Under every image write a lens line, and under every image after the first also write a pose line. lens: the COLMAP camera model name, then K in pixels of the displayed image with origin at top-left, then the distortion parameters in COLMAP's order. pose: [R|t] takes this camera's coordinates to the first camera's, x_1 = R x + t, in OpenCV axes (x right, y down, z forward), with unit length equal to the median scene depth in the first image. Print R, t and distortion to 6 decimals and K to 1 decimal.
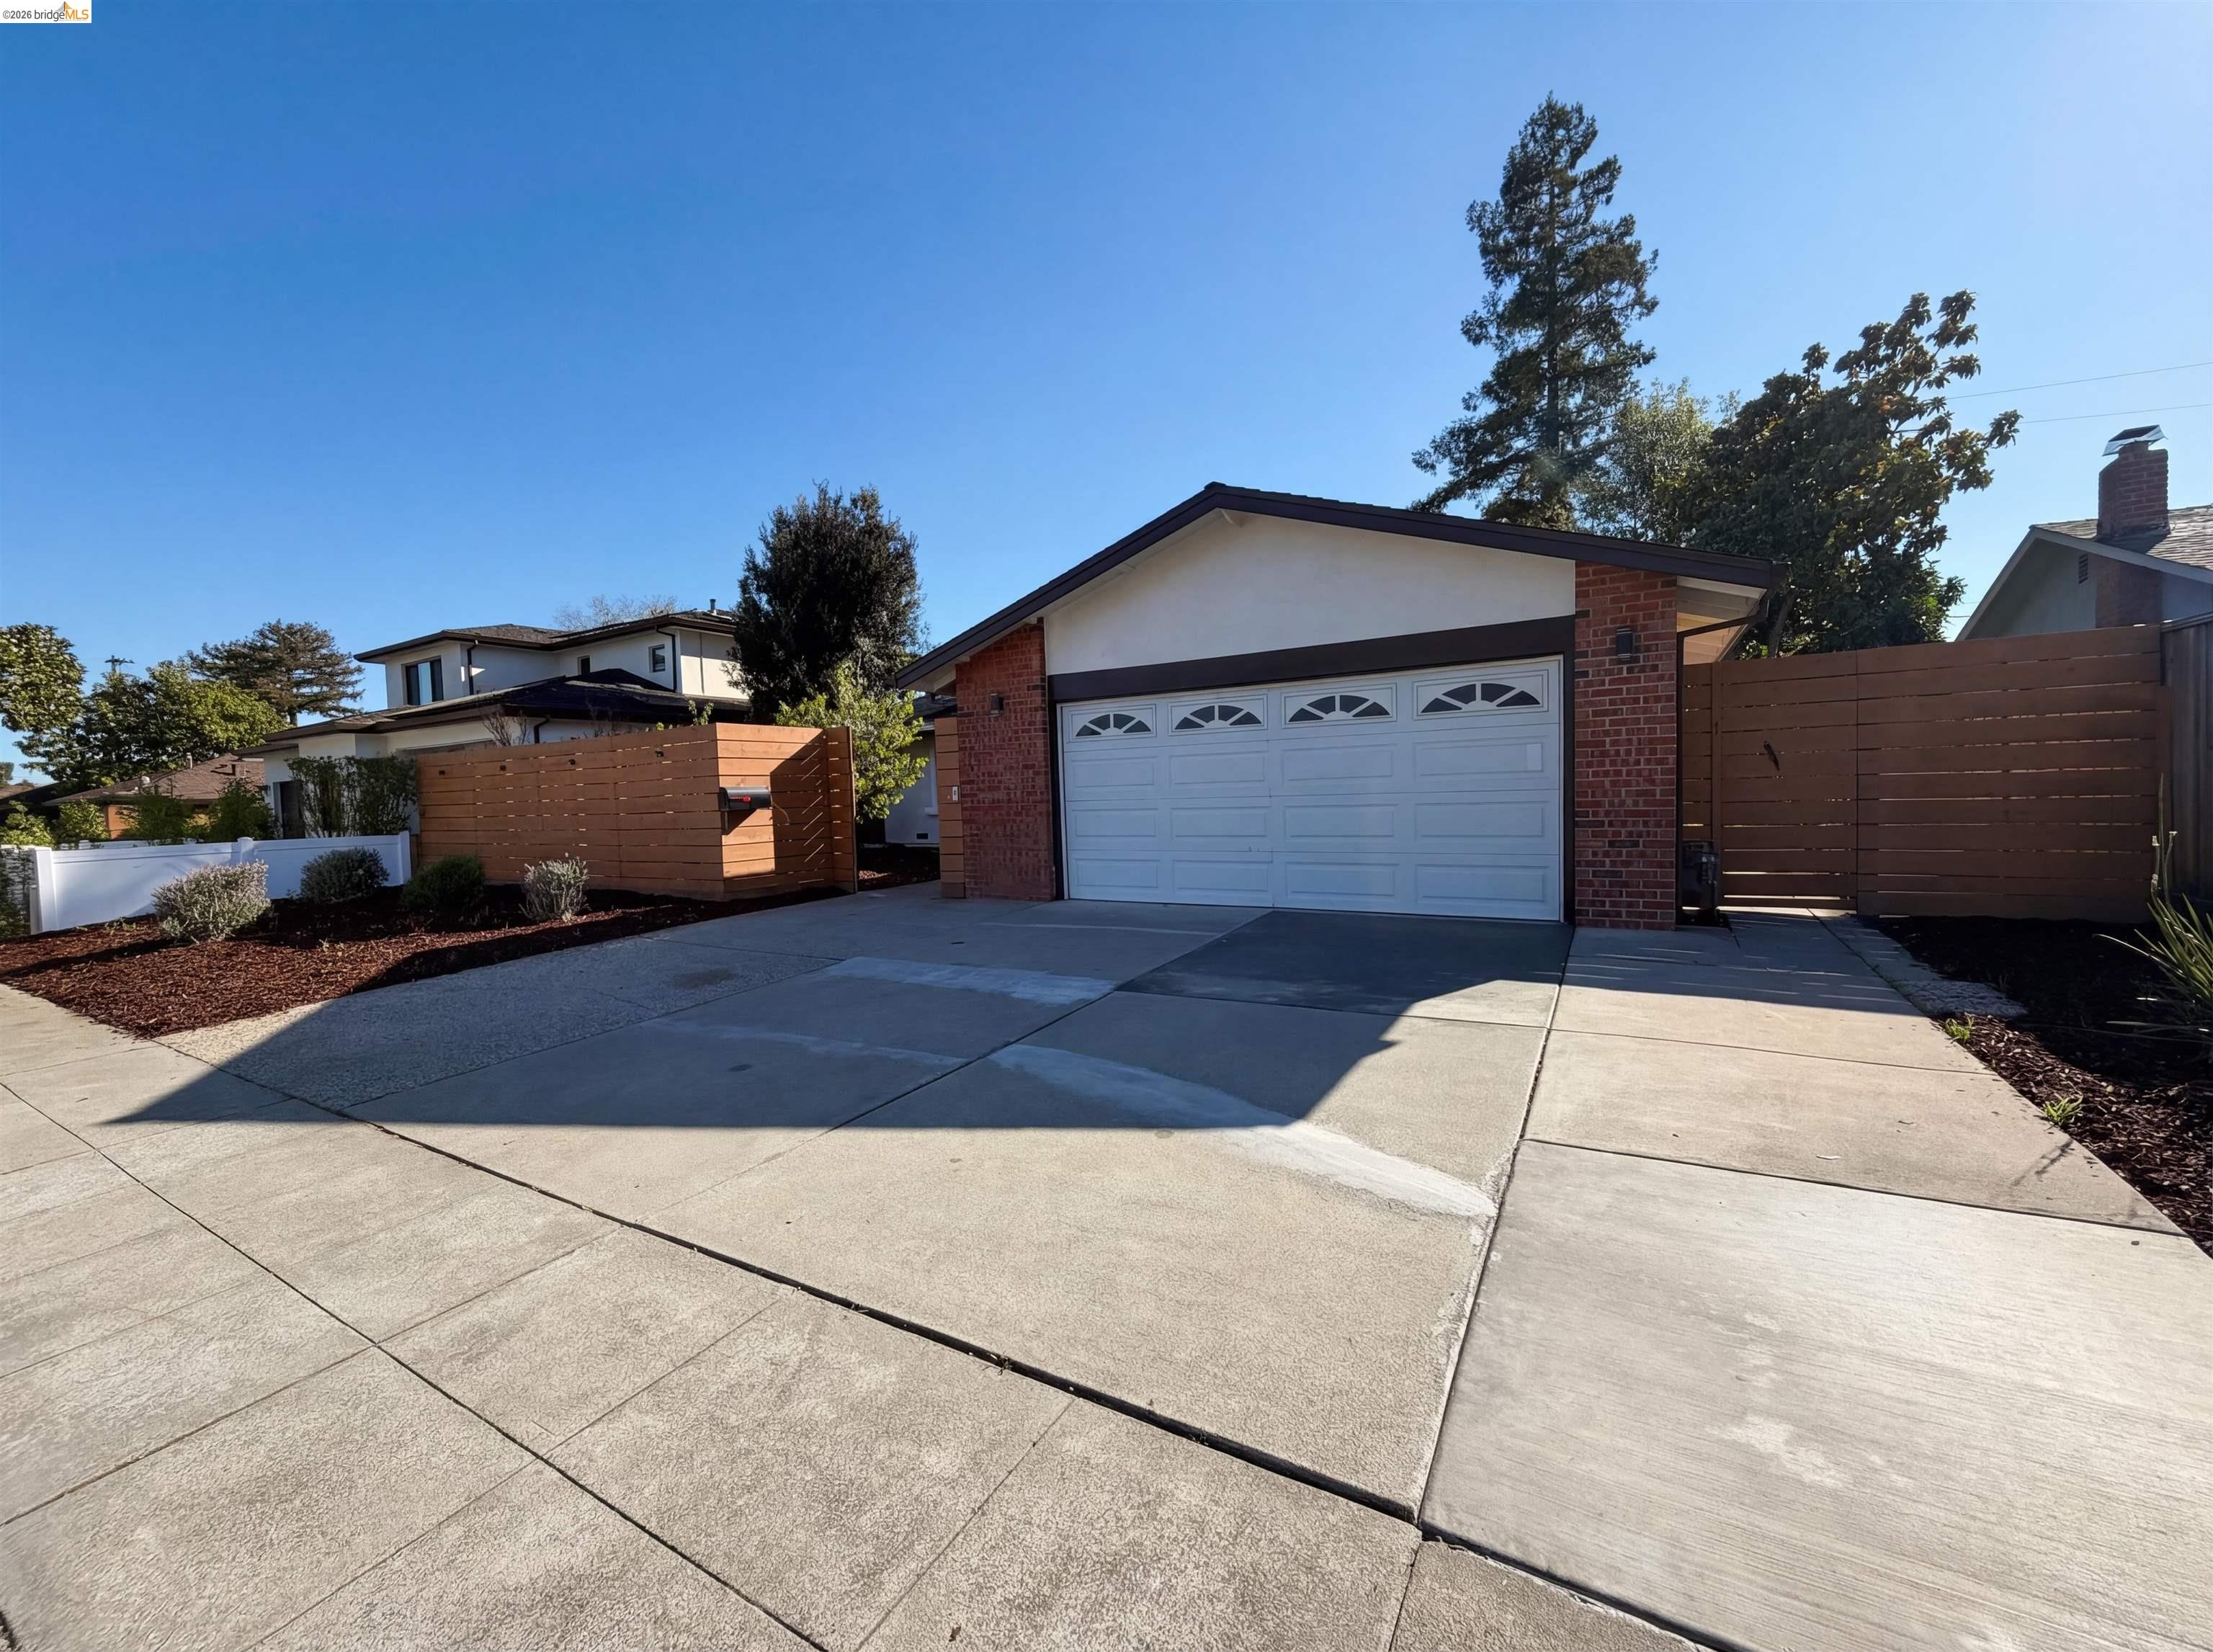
lens RADIAL K [[869.5, 0, 1112.2], [0, 869.5, 834.9], [0, 0, 1]] dist [-0.002520, -0.000216]
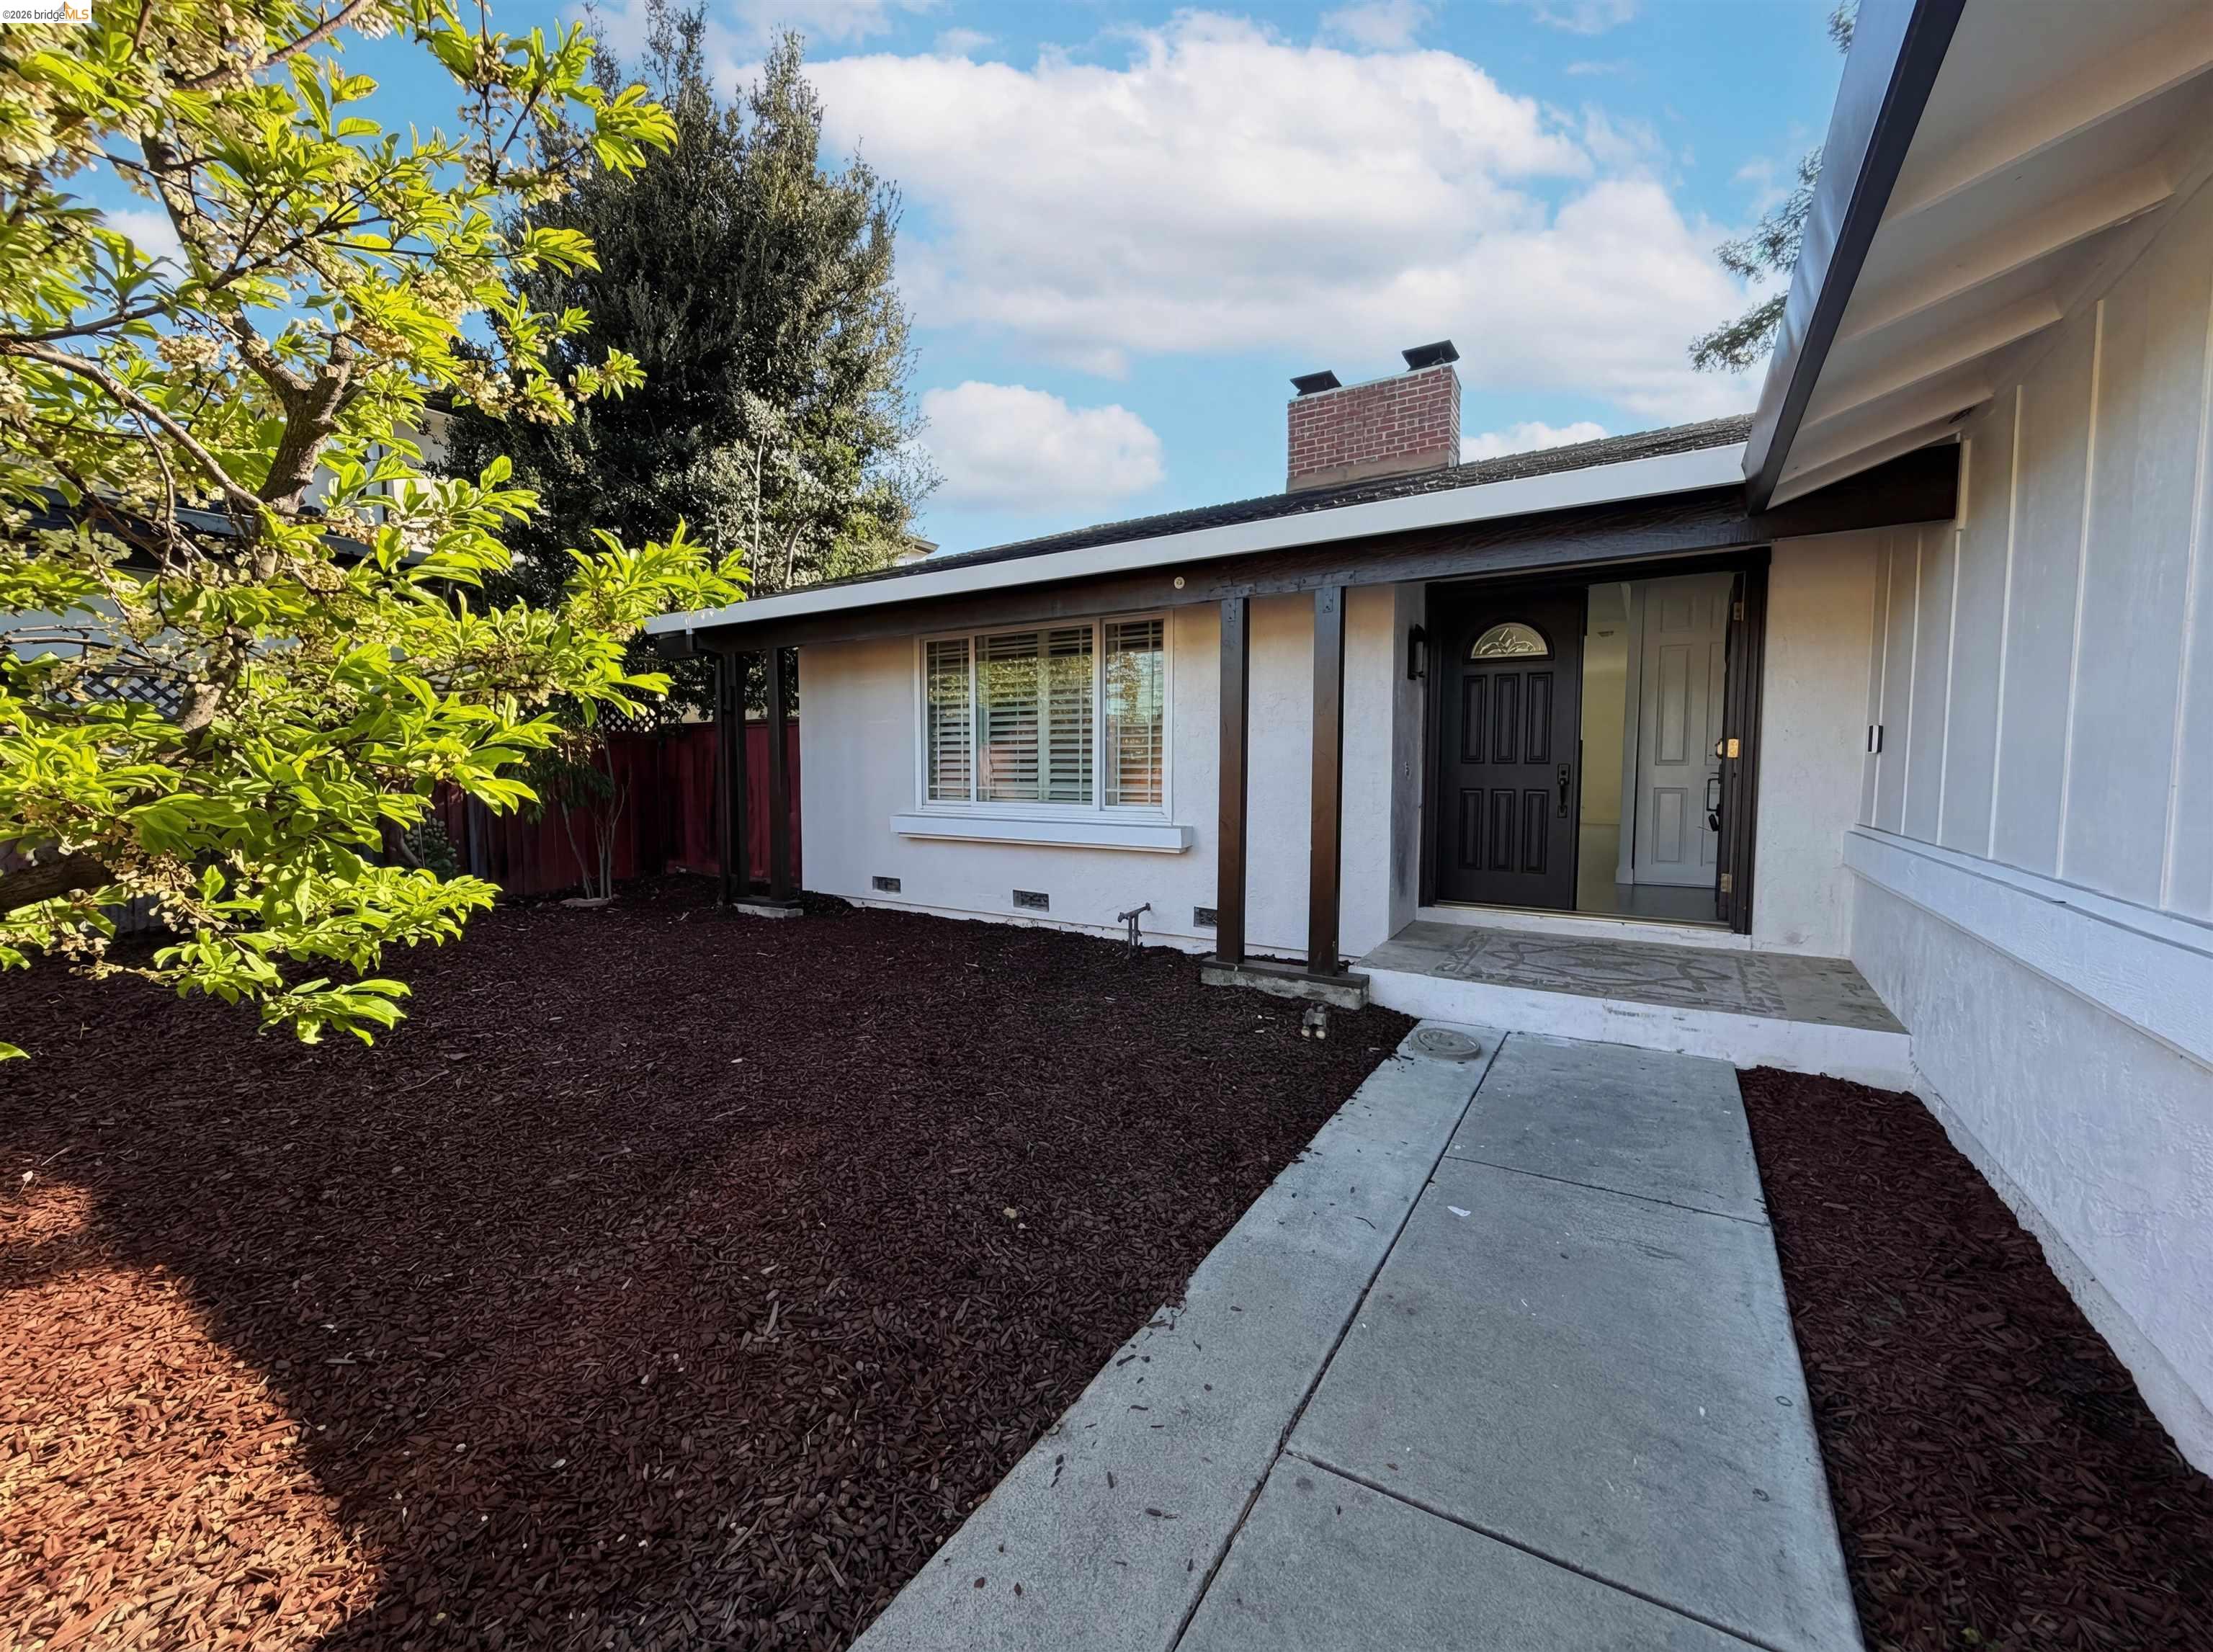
lens RADIAL K [[880.4, 0, 1101.8], [0, 880.4, 830.4], [0, 0, 1]] dist [-0.000065, -0.000342]
pose [[0.999046, 0.033244, -0.028322, -0.158044], [-0.032922, 0.999389, 0.011773, -0.051132], [0.028696, -0.010830, 0.999530, 0.885379]]
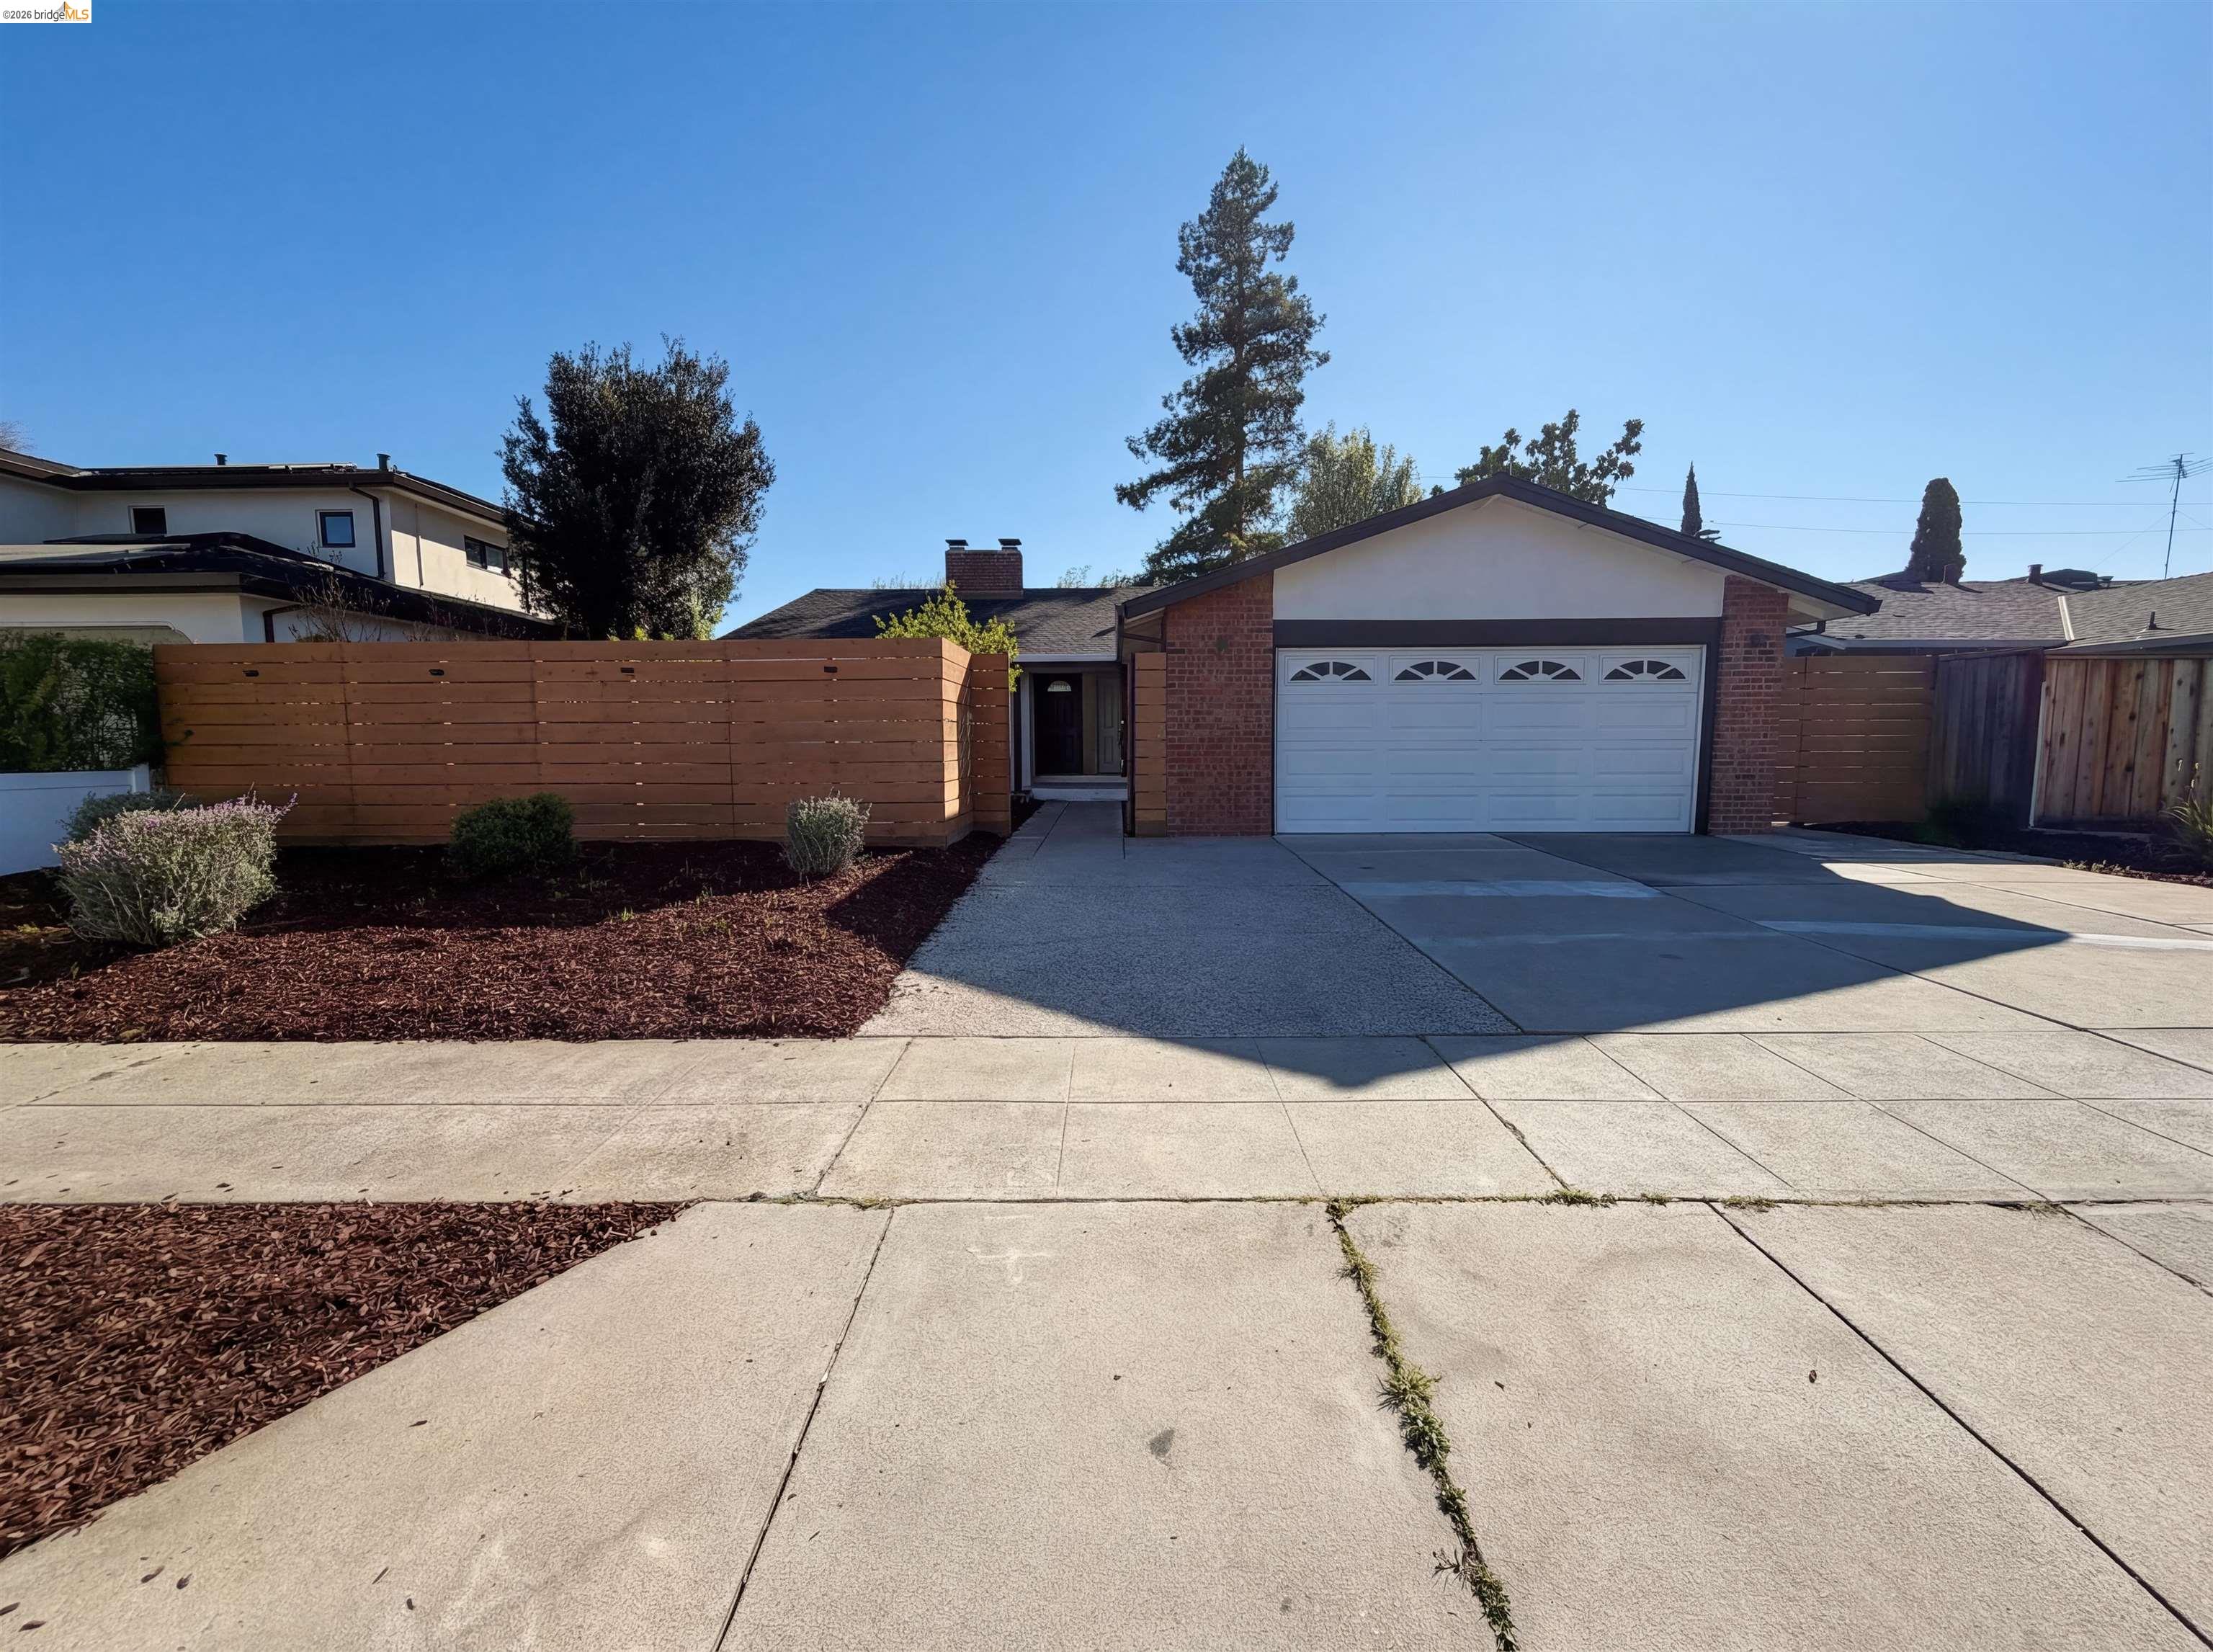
lens RADIAL K [[880.4, 0, 1101.8], [0, 880.4, 830.4], [0, 0, 1]] dist [-0.000065, -0.000342]
pose [[0.866693, -0.016314, 0.498575, -0.583362], [0.001335, 0.999537, 0.030385, 0.026496], [-0.498840, -0.025669, 0.866314, 0.143843]]
